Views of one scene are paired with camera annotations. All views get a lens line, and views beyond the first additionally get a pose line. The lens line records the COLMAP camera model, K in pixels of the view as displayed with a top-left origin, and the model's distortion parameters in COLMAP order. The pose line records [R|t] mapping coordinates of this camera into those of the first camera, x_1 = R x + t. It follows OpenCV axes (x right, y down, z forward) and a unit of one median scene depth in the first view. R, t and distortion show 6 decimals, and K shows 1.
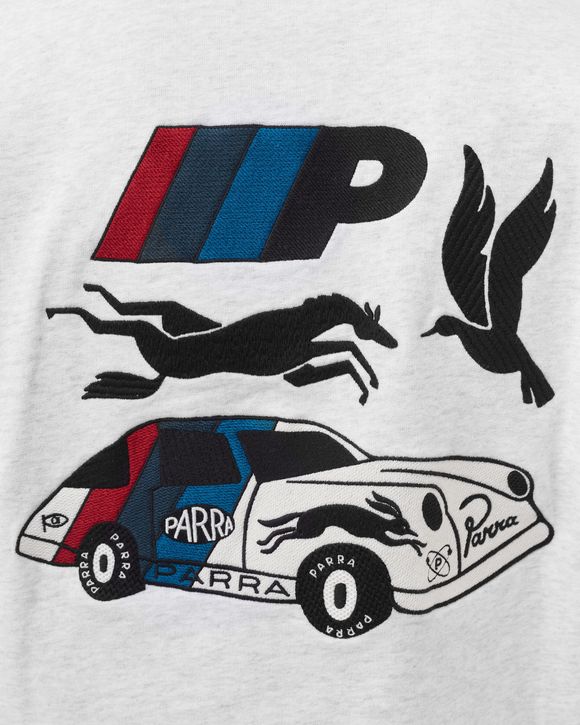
lens RADIAL K [[1949.5, 0, 296.3], [0, 1949.5, 365.7], [0, 0, 1]] dist [0.552646, 0.000000]
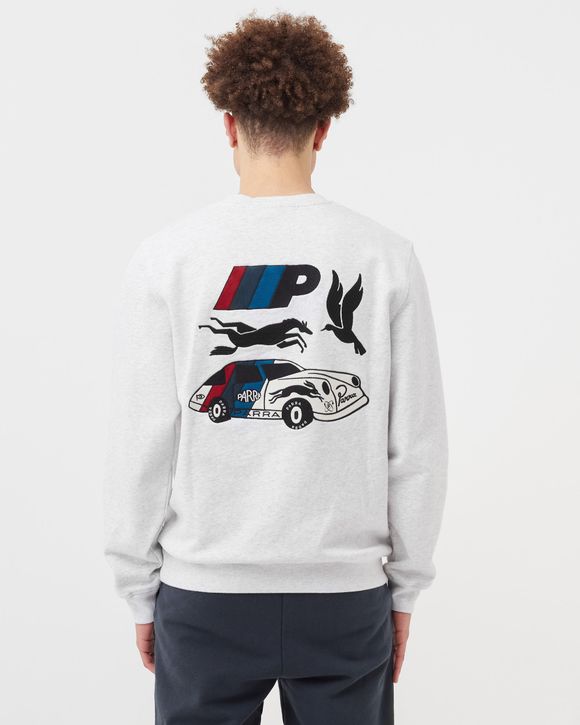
lens RADIAL K [[1949.5, 0, 287.1], [0, 1949.5, 359.2], [0, 0, 1]] dist [0.552646, 0.000000]
pose [[0.999466, -0.025007, 0.021036, -0.054349], [0.025424, 0.999480, -0.019826, 0.087683], [-0.020529, 0.020350, 0.999582, -2.060825]]
